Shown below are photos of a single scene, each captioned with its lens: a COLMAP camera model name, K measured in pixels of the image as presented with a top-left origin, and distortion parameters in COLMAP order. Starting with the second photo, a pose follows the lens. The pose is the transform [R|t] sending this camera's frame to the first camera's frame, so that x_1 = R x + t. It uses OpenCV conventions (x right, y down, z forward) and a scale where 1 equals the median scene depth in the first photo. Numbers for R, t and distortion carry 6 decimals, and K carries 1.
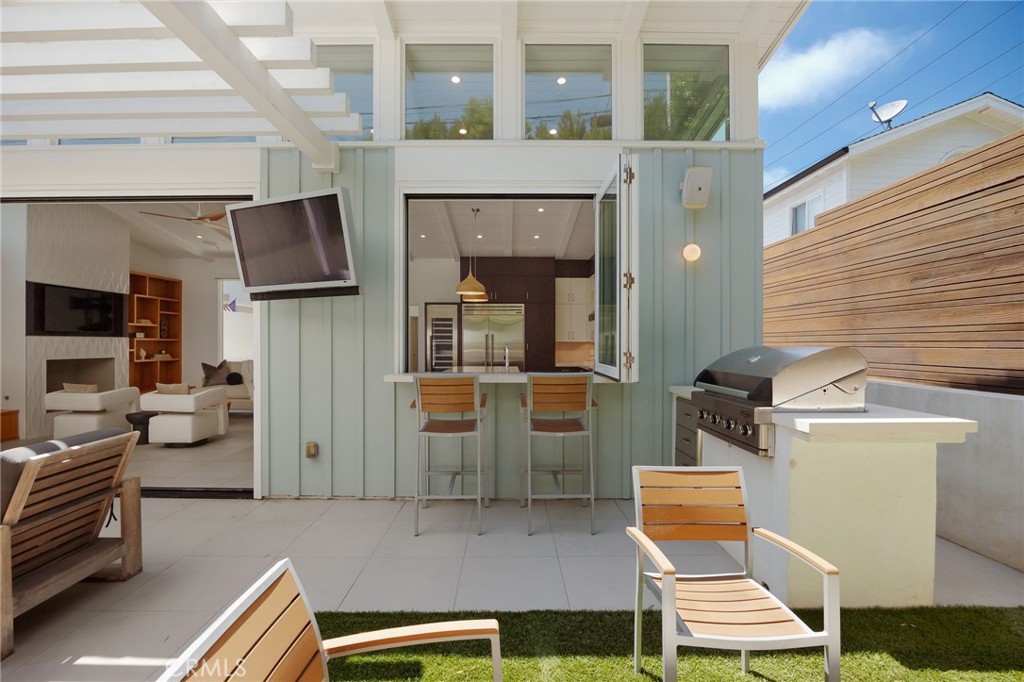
lens RADIAL K [[469.4, 0, 508.2], [0, 469.4, 343.7], [0, 0, 1]] dist [-0.002253, -0.000168]
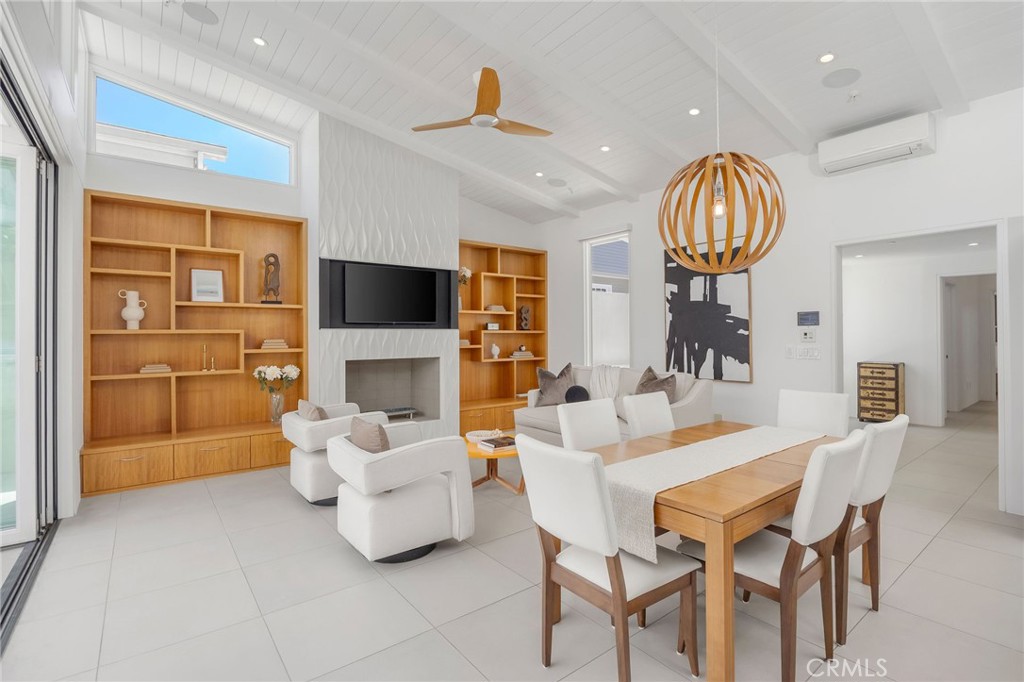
lens RADIAL K [[470.3, 0, 517.9], [0, 470.3, 332.5], [0, 0, 1]] dist [-0.020656, -0.000251]
pose [[0.619177, -0.011321, -0.785170, -0.160730], [0.007544, 0.999936, -0.008468, -0.001407], [0.785215, -0.000680, 0.619223, 0.556259]]
